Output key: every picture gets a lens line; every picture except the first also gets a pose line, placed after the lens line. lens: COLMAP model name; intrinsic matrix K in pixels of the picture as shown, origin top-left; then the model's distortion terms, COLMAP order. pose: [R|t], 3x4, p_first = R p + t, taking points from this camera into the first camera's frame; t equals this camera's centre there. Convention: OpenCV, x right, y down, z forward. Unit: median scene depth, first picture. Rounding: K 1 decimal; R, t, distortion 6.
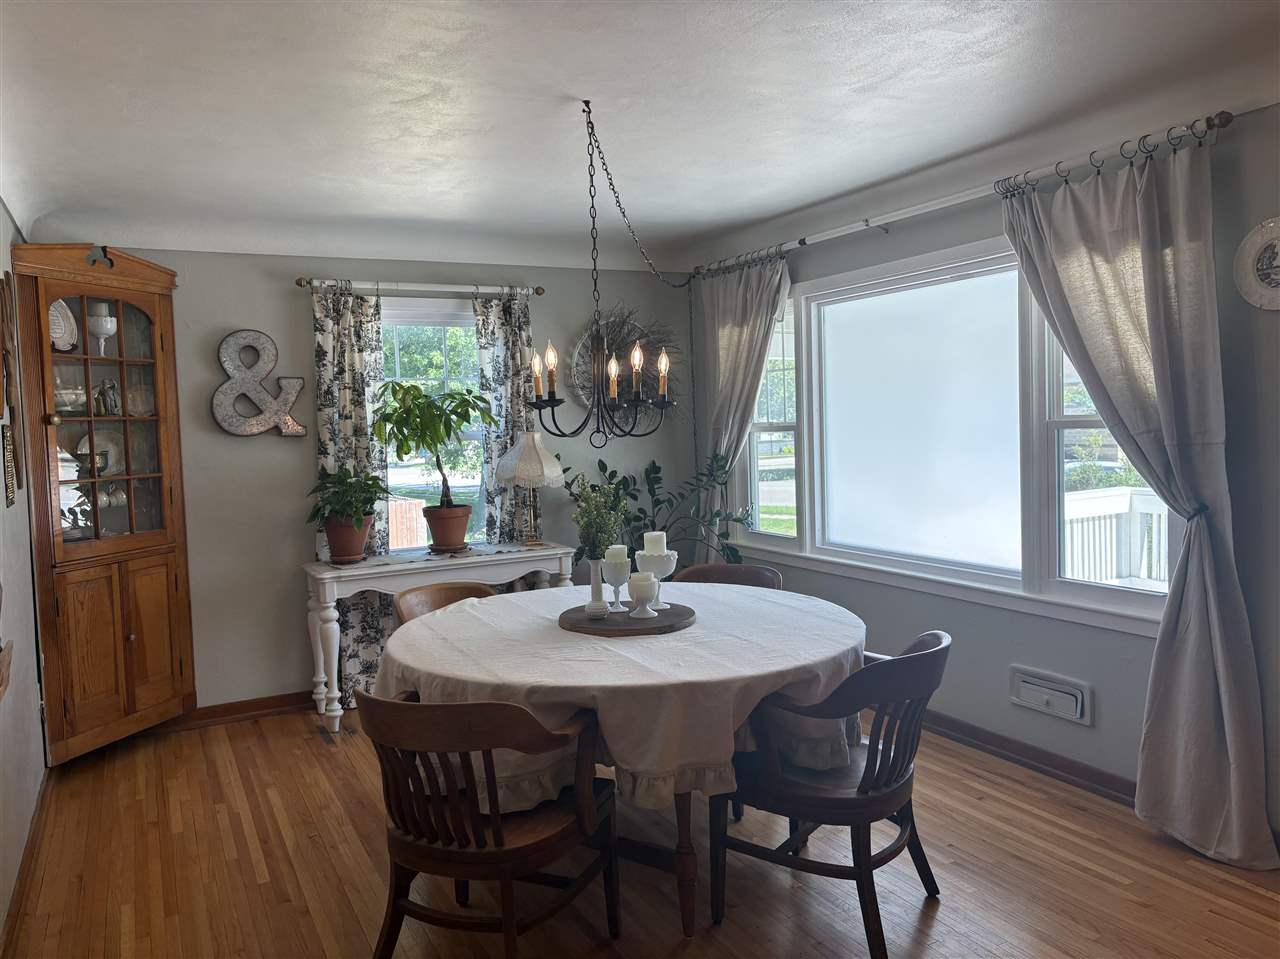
lens RADIAL K [[976.8, 0, 643.0], [0, 976.8, 472.2], [0, 0, 1]] dist [0.054671, -0.067090]
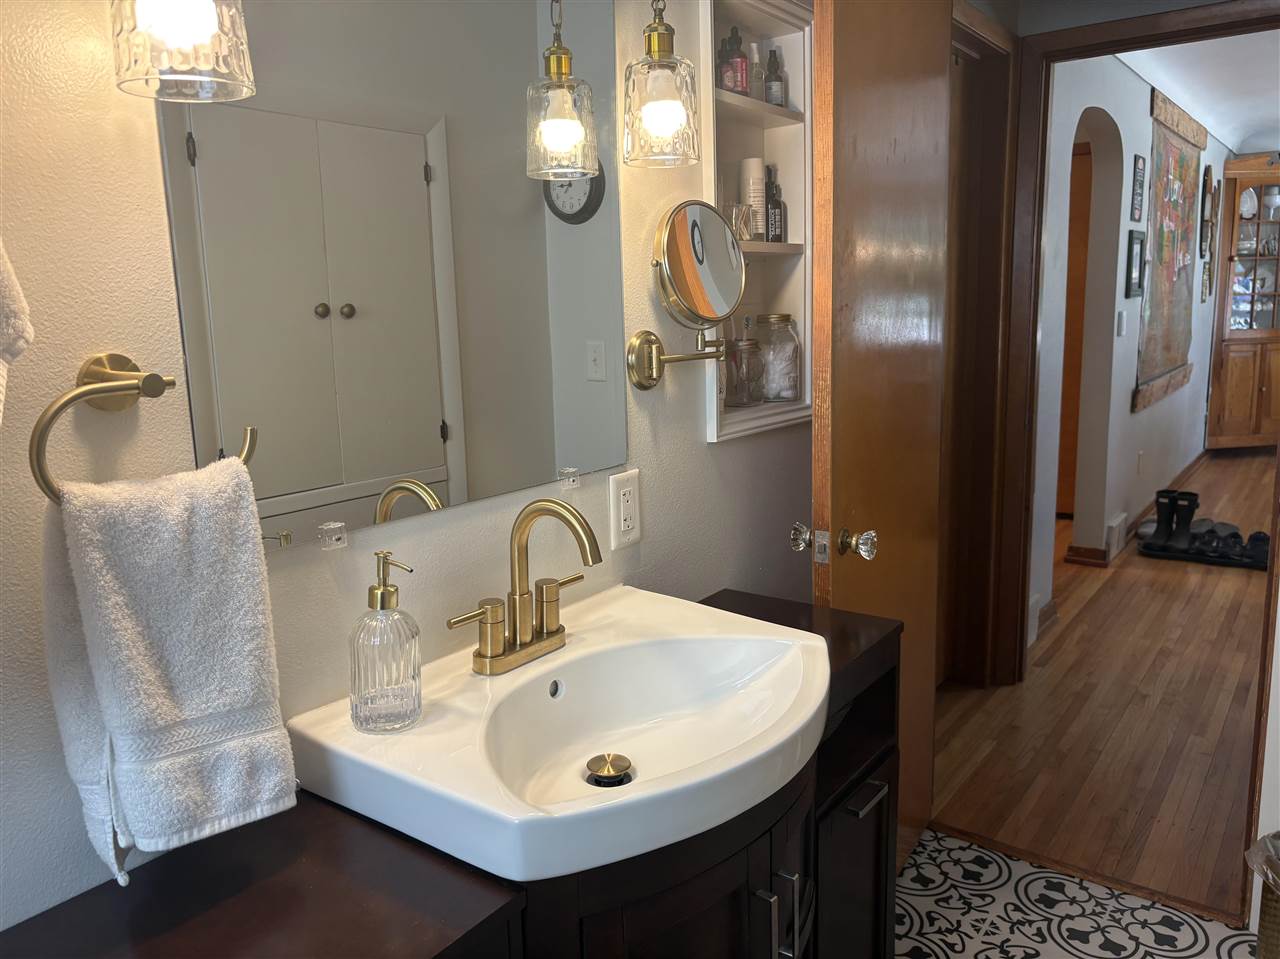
lens RADIAL K [[976.8, 0, 640.9], [0, 976.8, 477.7], [0, 0, 1]] dist [0.054671, -0.067090]
pose [[0.453081, 0.172355, -0.874649, 0.520667], [-0.036269, 0.983884, 0.175092, 0.059655], [0.890731, -0.047608, 0.452030, -0.746419]]
